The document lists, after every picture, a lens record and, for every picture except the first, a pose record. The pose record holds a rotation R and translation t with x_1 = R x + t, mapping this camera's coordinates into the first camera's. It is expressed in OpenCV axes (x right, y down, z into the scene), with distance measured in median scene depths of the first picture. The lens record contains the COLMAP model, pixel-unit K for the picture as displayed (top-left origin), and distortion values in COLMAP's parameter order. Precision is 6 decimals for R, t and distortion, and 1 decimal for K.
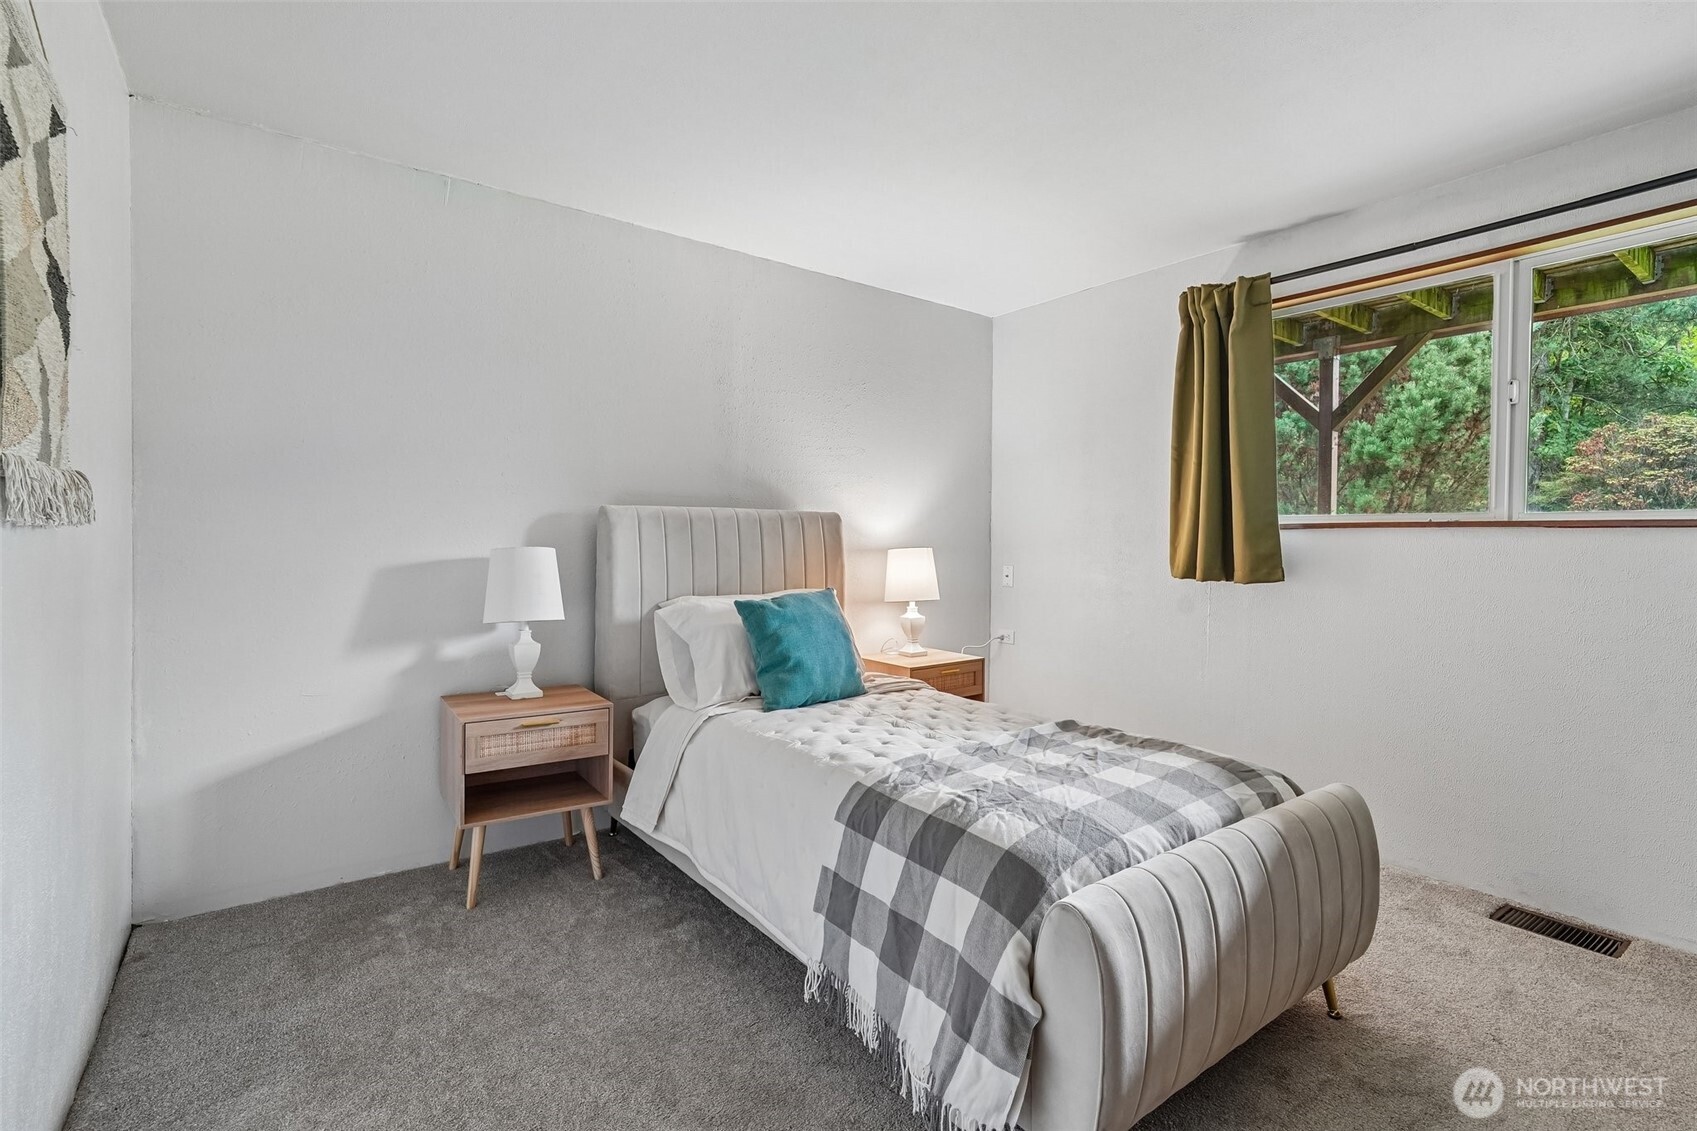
lens RADIAL K [[801.7, 0, 857.6], [0, 801.7, 550.0], [0, 0, 1]] dist [-0.003401, -0.000895]
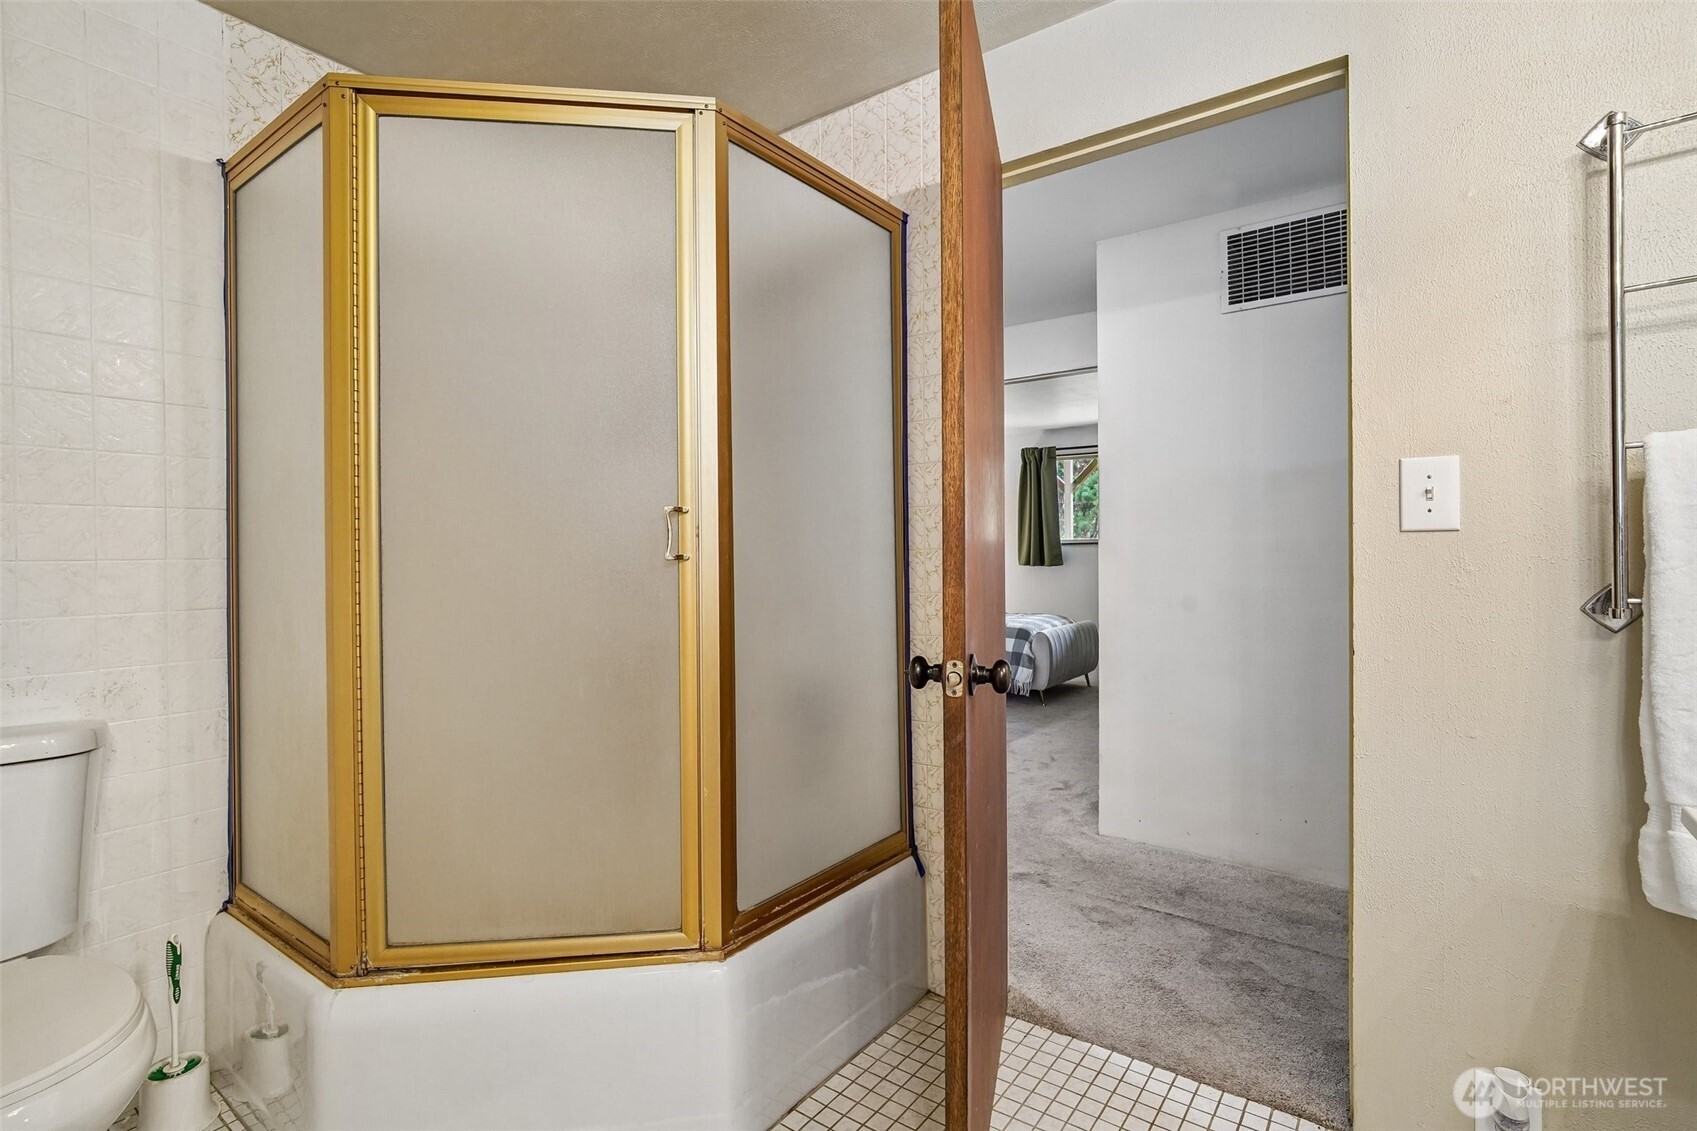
lens RADIAL K [[801.7, 0, 857.6], [0, 801.7, 550.0], [0, 0, 1]] dist [-0.003401, -0.000895]
pose [[0.955018, -0.015239, 0.296154, -0.834119], [0.019317, 0.999755, -0.010848, 0.004855], [-0.295916, 0.016081, 0.955078, -1.227609]]
